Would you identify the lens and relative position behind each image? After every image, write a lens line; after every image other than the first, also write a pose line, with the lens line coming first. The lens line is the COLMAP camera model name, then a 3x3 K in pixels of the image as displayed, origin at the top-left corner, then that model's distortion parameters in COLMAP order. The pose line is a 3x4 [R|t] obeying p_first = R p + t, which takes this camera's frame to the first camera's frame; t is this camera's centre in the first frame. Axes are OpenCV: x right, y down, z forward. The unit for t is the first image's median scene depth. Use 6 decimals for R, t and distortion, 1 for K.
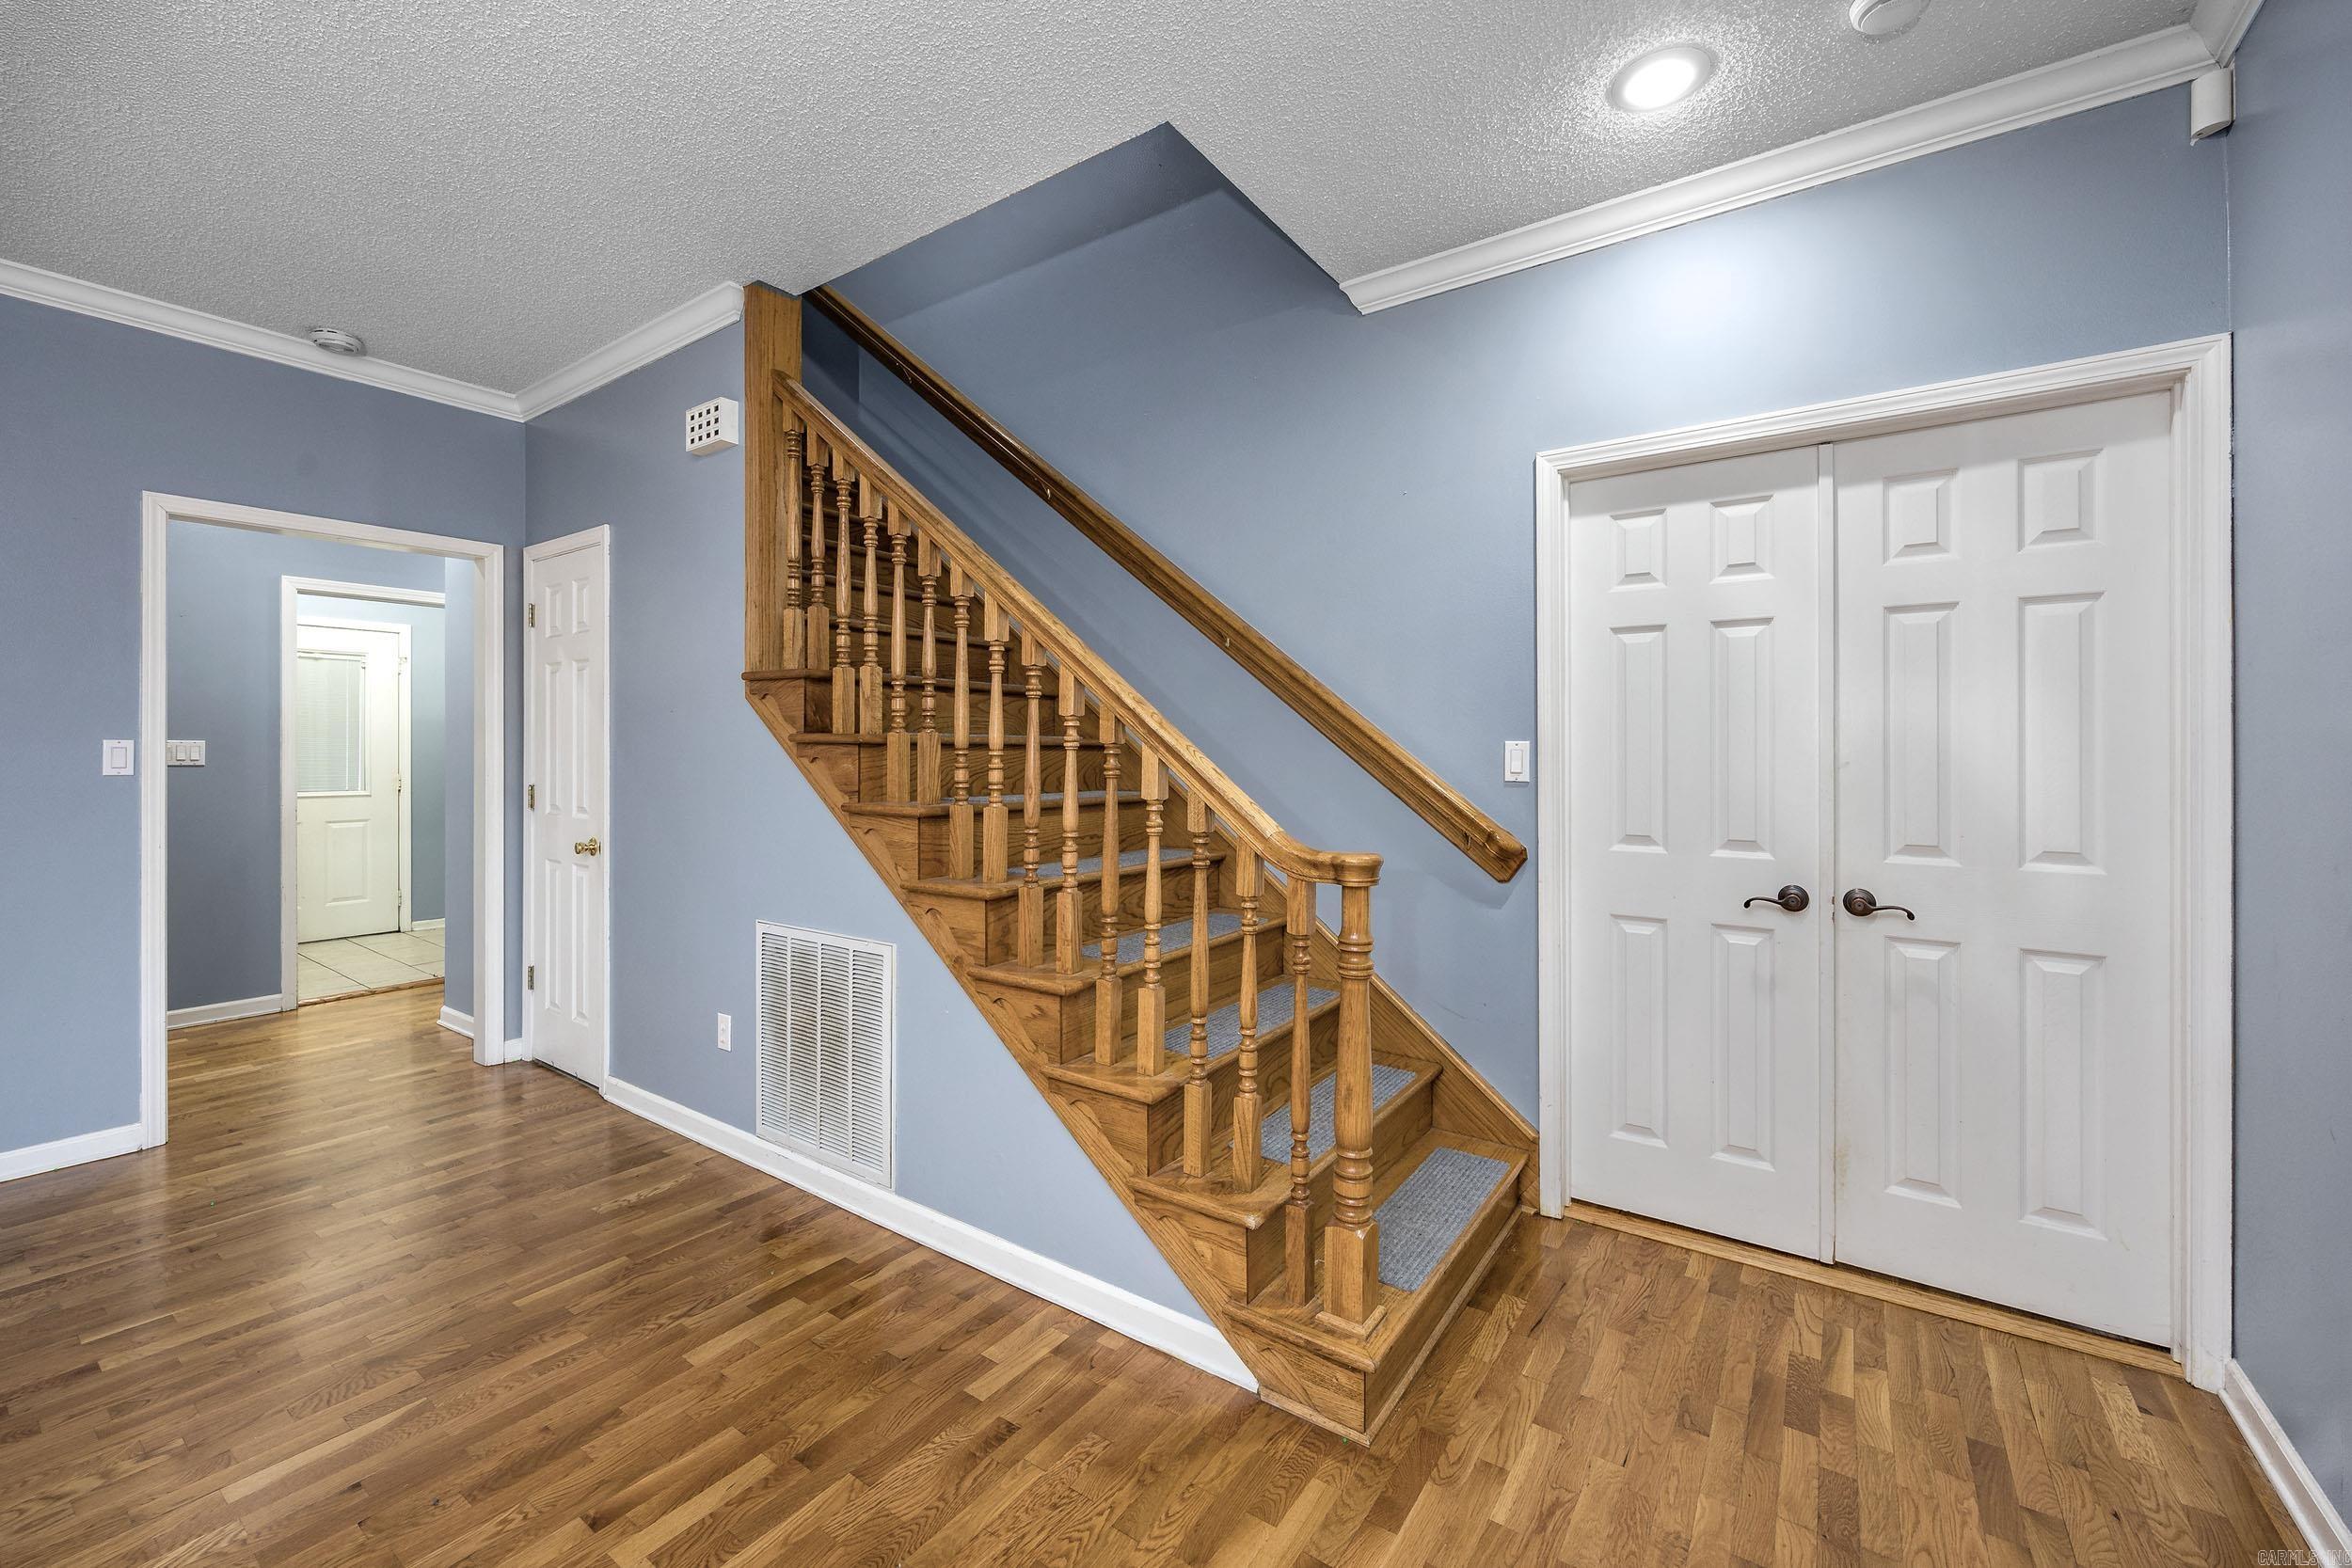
lens RADIAL K [[944.8, 0, 1179.7], [0, 944.8, 764.1], [0, 0, 1]] dist [-0.002091, 0.000066]
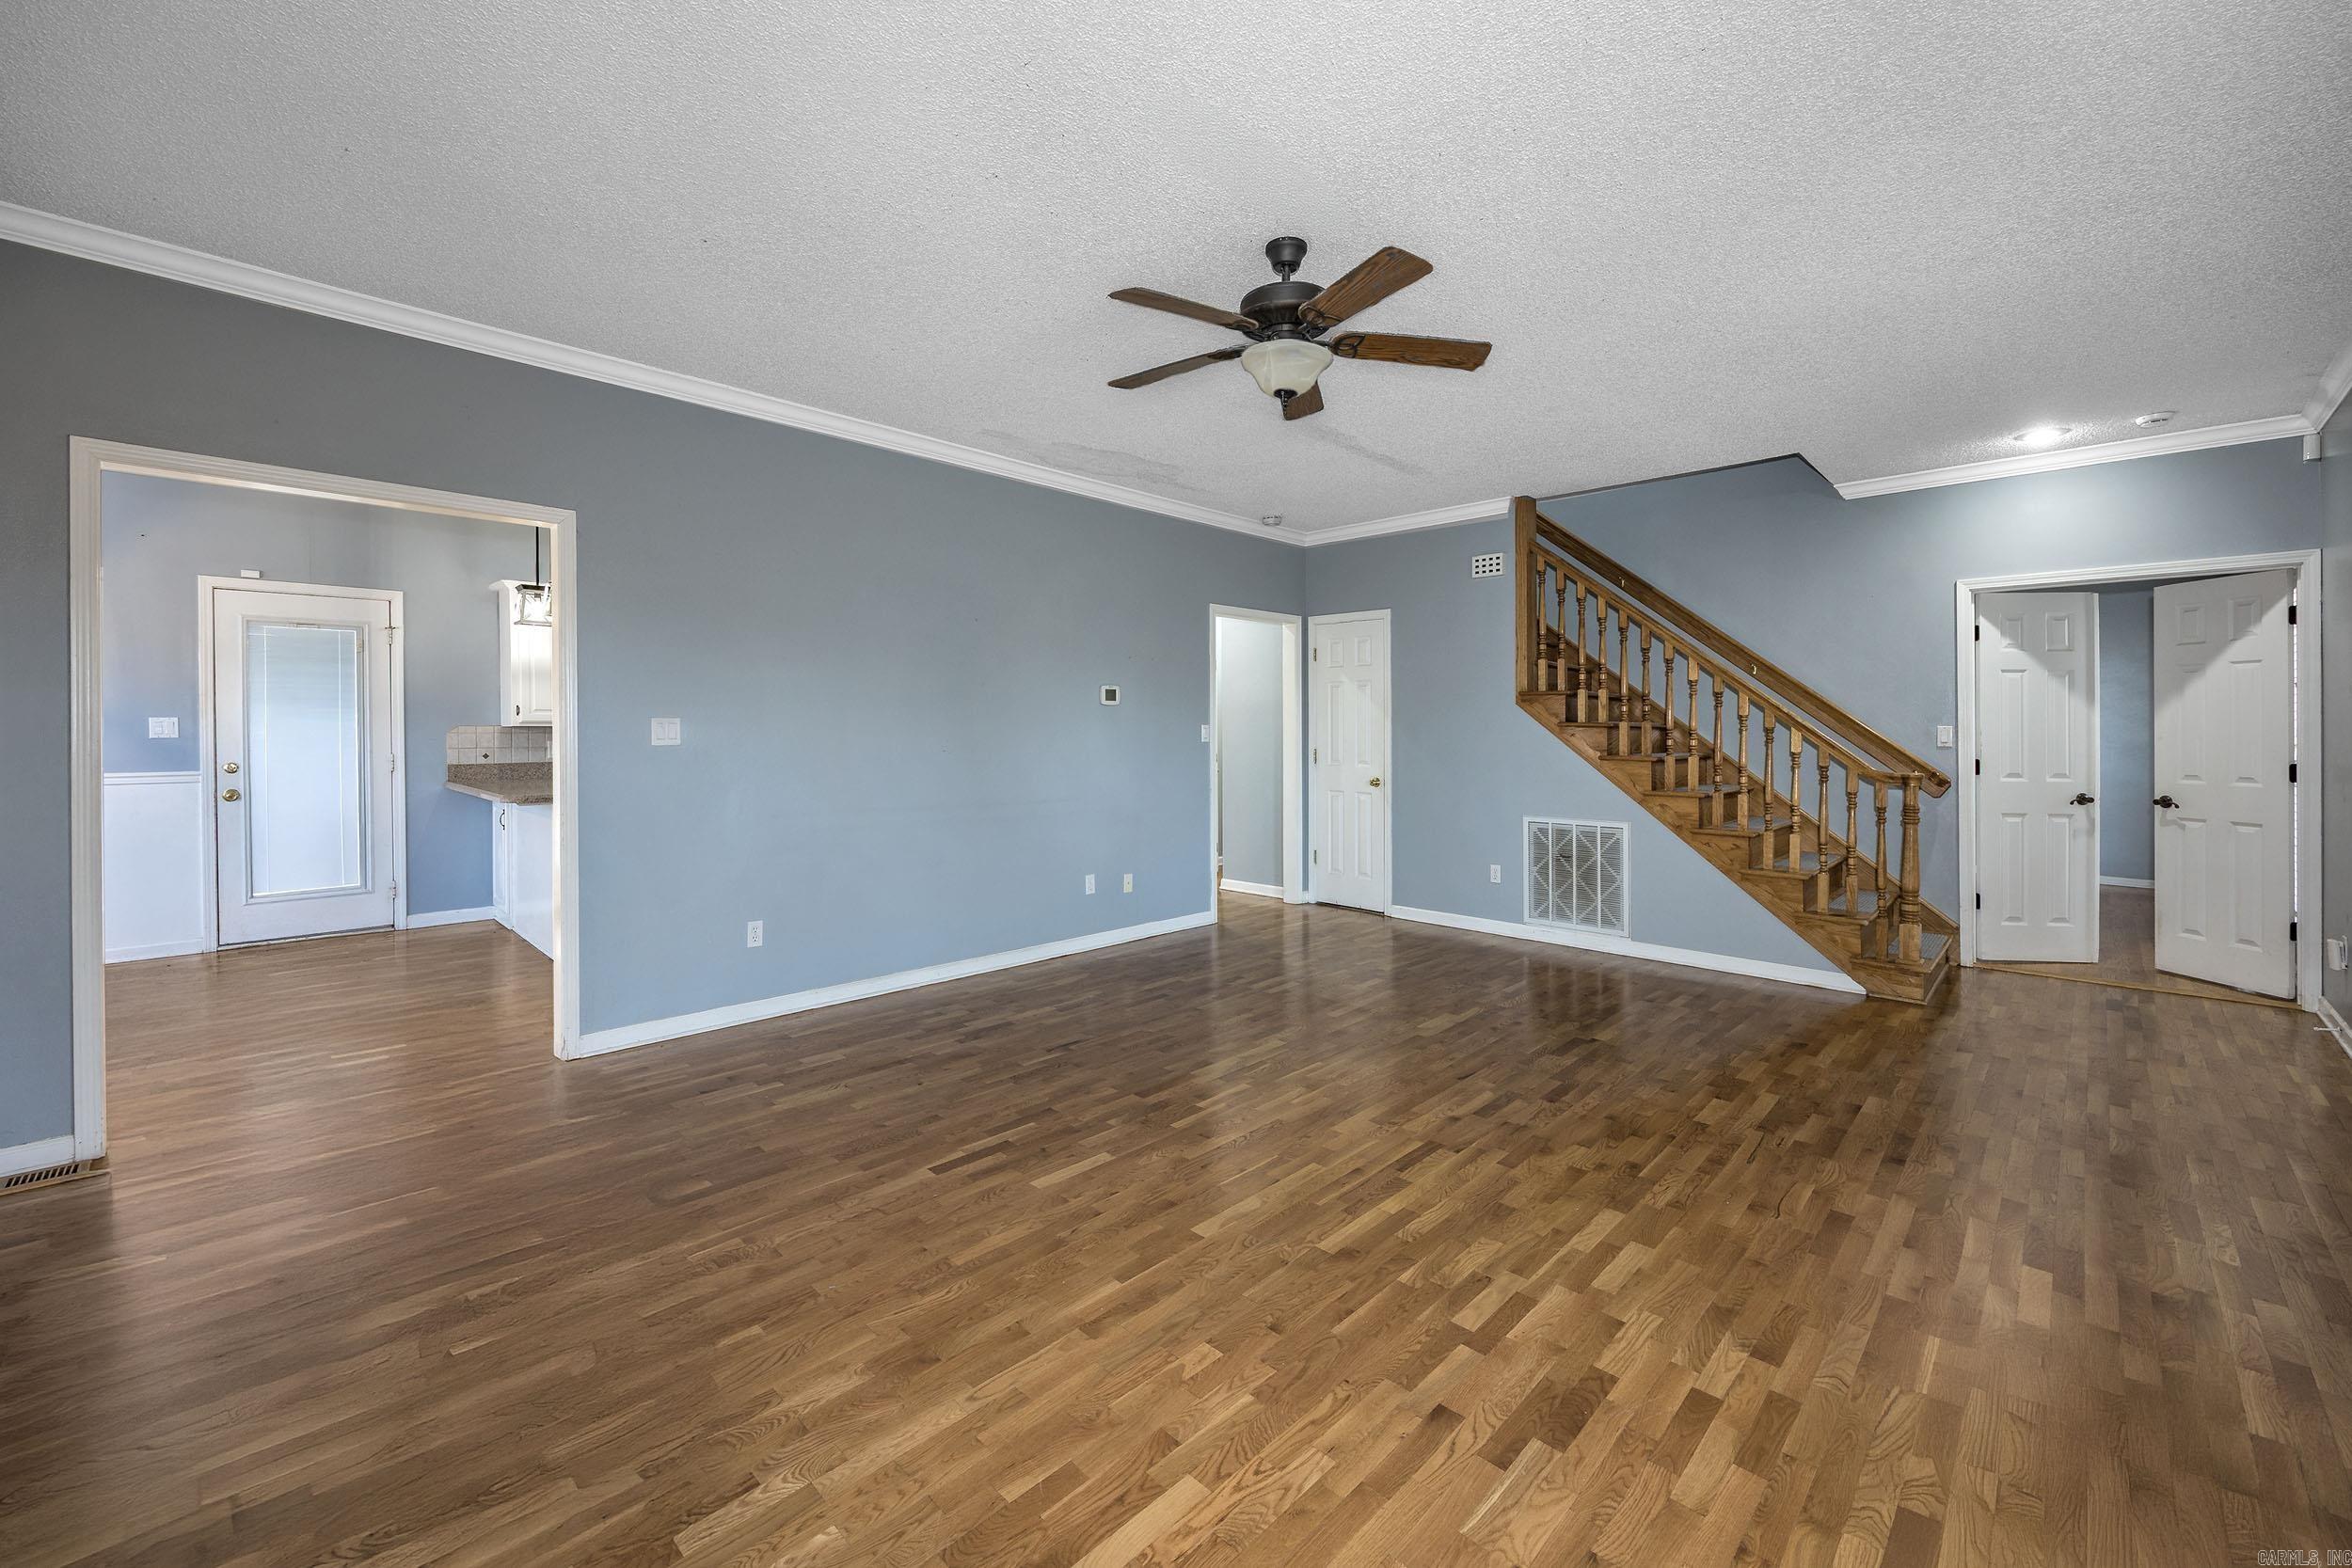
lens RADIAL K [[1001.0, 0, 1186.0], [0, 1001.0, 737.3], [0, 0, 1]] dist [-0.003267, -0.000180]
pose [[0.990664, 0.001815, -0.136312, -0.950618], [-0.002647, 0.999979, -0.005922, 0.015589], [0.136299, 0.006228, 0.990648, -1.309327]]
